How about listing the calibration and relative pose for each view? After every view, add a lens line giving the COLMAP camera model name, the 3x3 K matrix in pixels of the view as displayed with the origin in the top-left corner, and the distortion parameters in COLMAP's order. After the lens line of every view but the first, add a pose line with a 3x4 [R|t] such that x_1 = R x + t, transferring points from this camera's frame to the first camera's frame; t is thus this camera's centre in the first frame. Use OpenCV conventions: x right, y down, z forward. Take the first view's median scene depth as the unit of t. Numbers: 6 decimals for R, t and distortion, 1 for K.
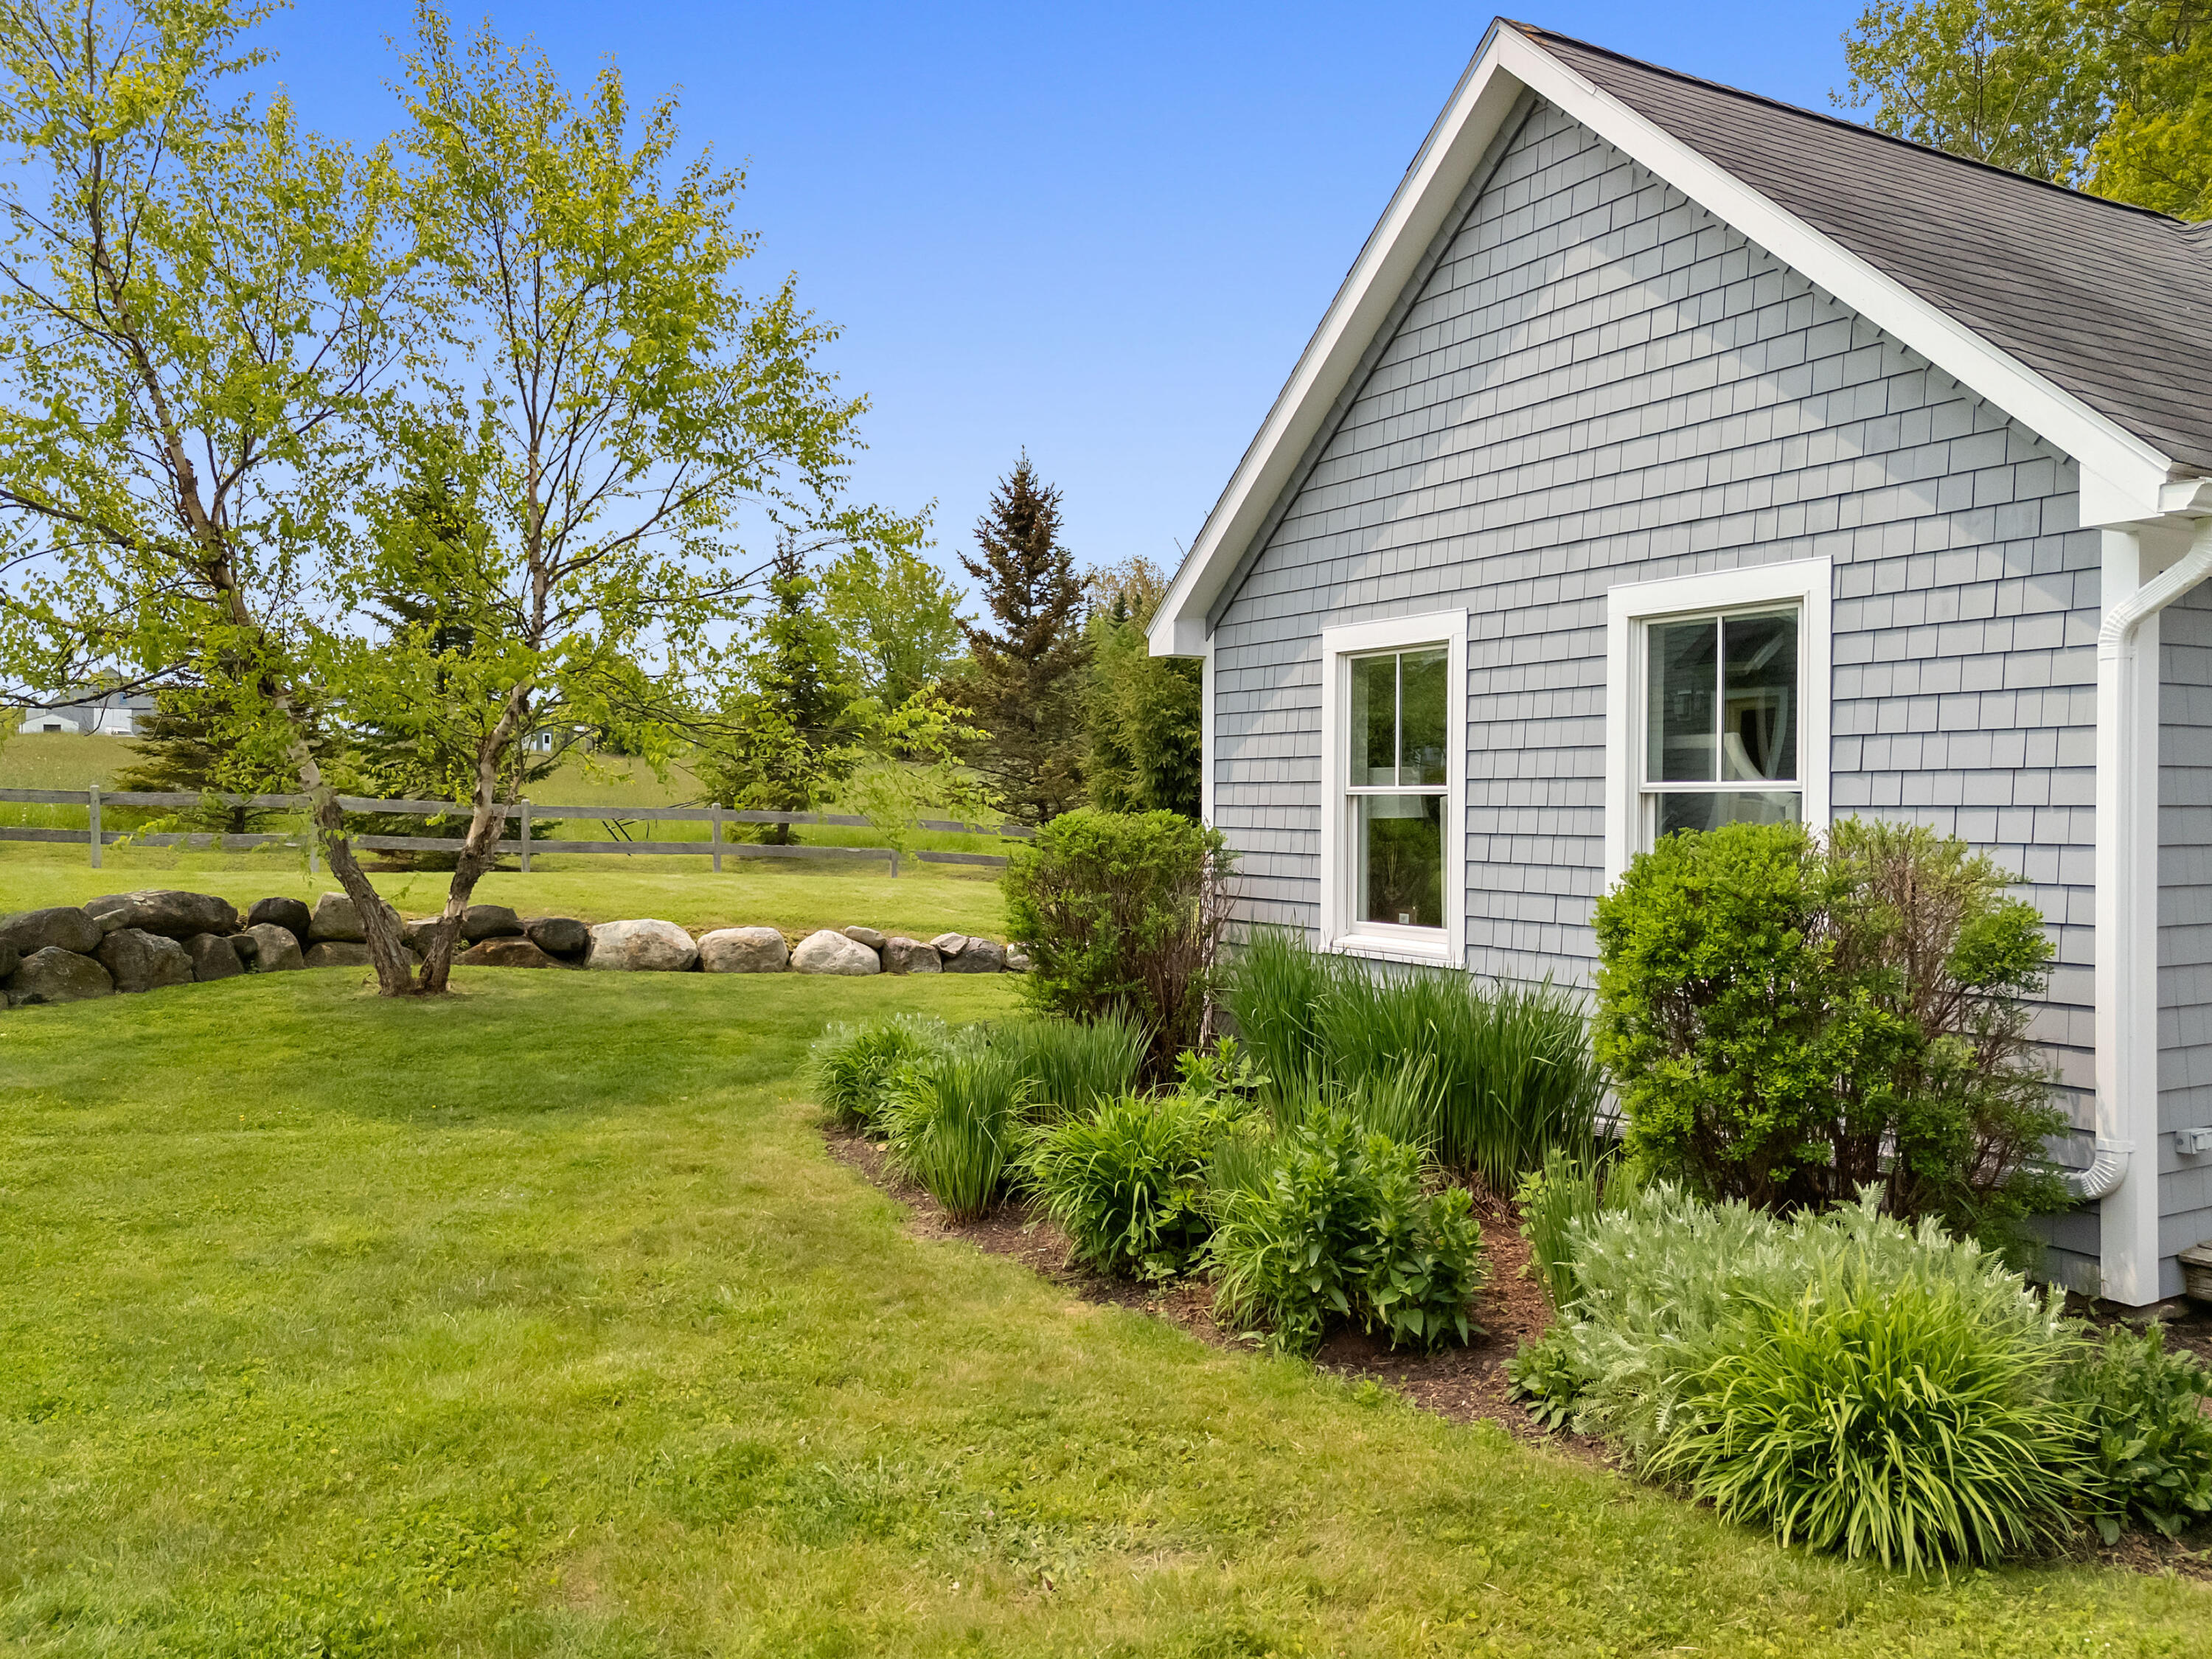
lens RADIAL K [[1754.1, 0, 1117.1], [0, 1754.1, 836.6], [0, 0, 1]] dist [0.074411, -0.051521]
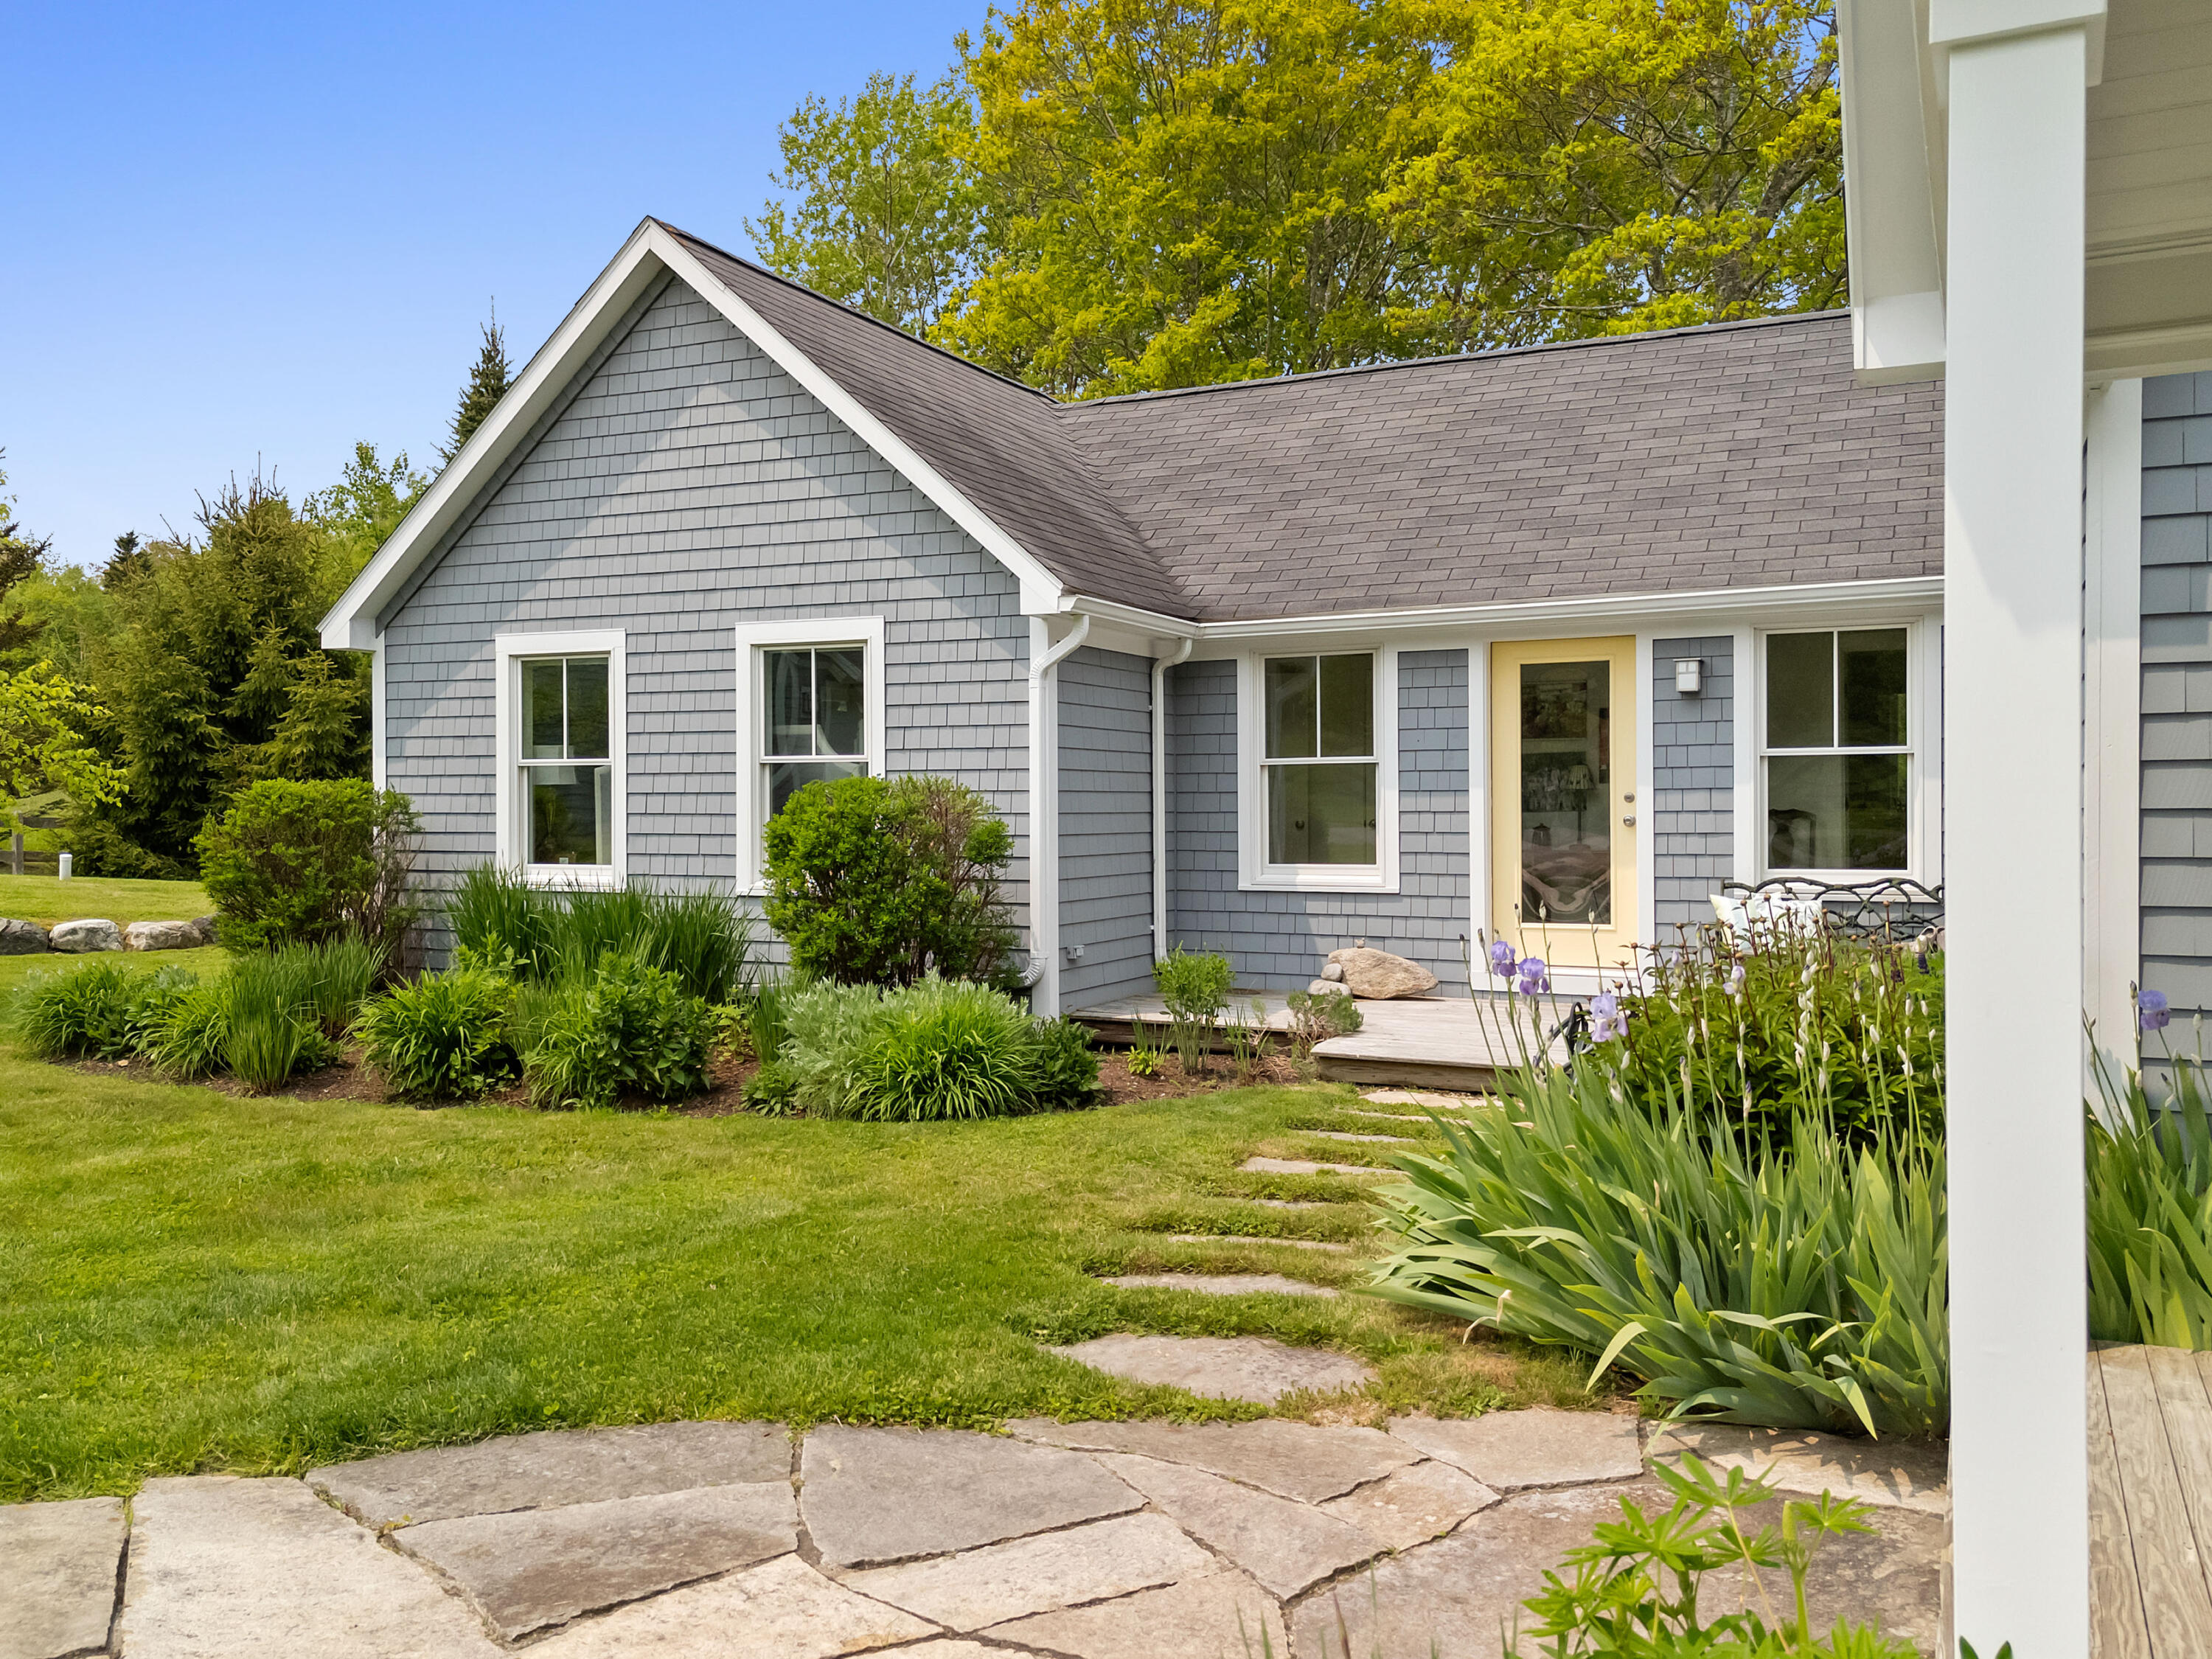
lens RADIAL K [[1754.1, 0, 1117.1], [0, 1754.1, 836.6], [0, 0, 1]] dist [0.074411, -0.051521]
pose [[0.835276, -0.009855, 0.549743, -0.284802], [0.010265, 0.999945, 0.002329, 0.038960], [-0.549735, 0.003698, 0.835331, -0.428053]]
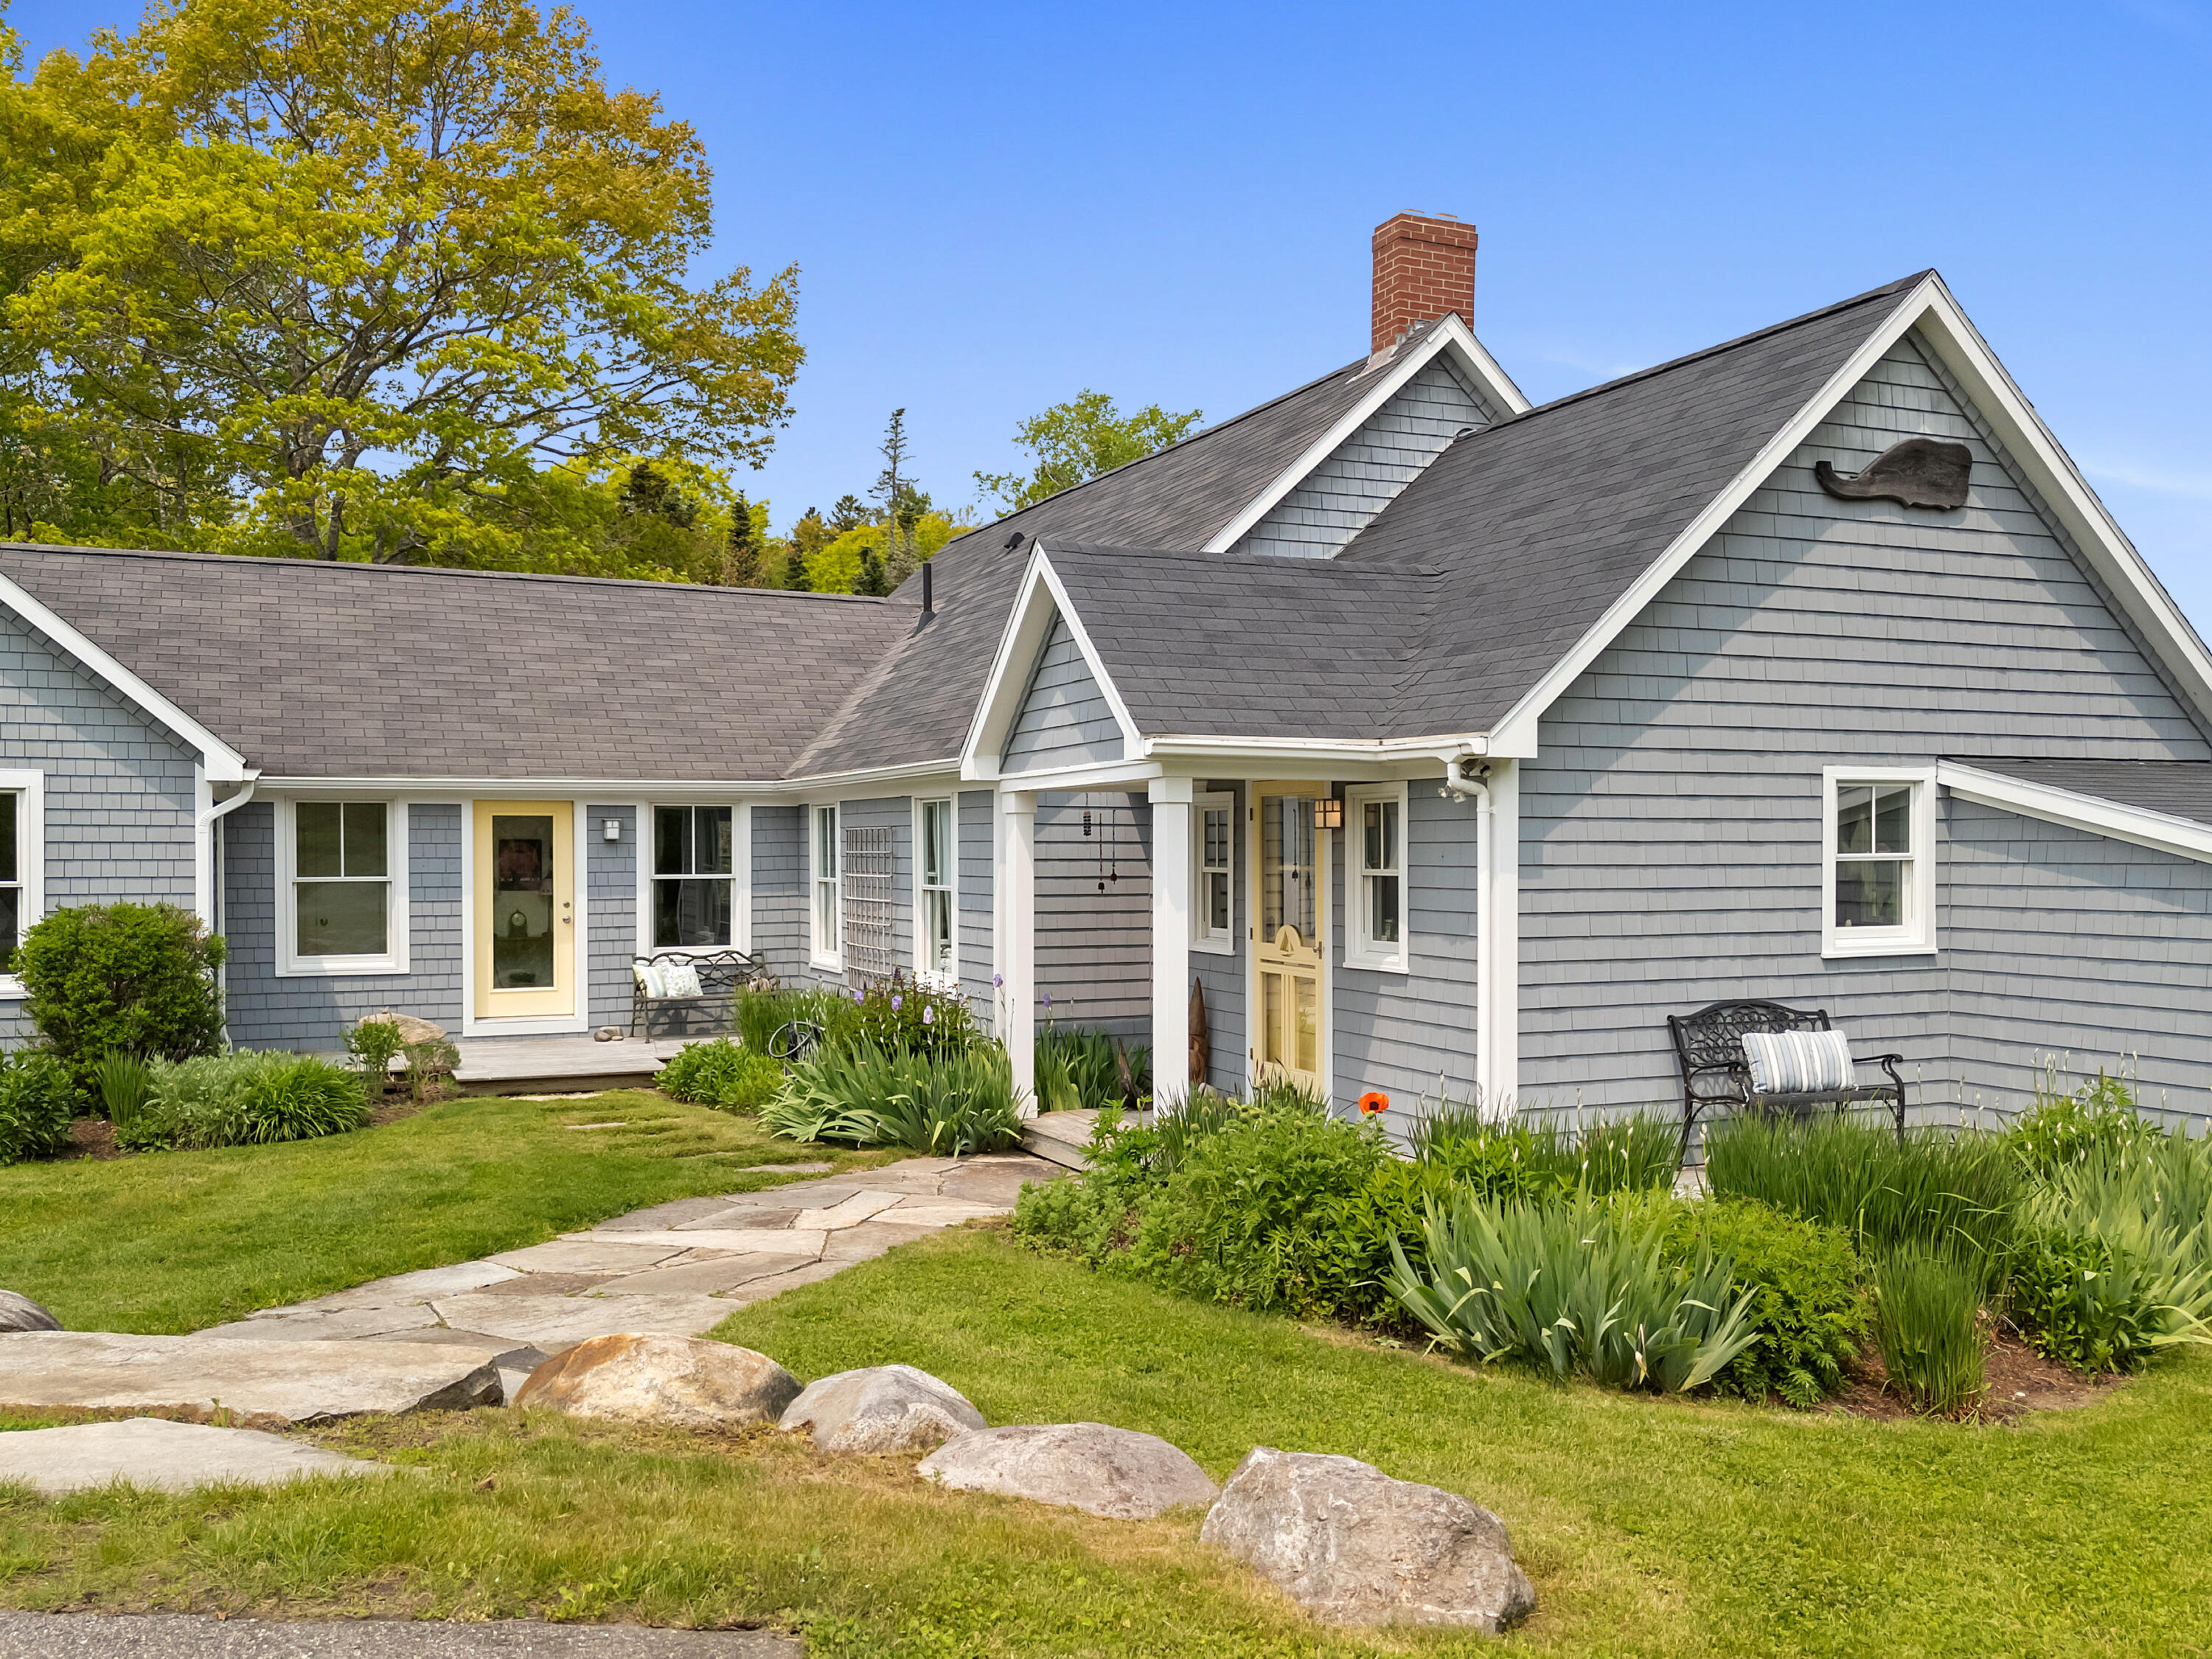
lens RADIAL K [[1885.1, 0, 1100.2], [0, 1885.1, 870.9], [0, 0, 1]] dist [0.098333, -0.178369]
pose [[0.112635, -0.009803, 0.993588, -1.503689], [0.016281, 0.999835, 0.008019, -0.038797], [-0.993503, 0.015273, 0.112776, -0.401550]]
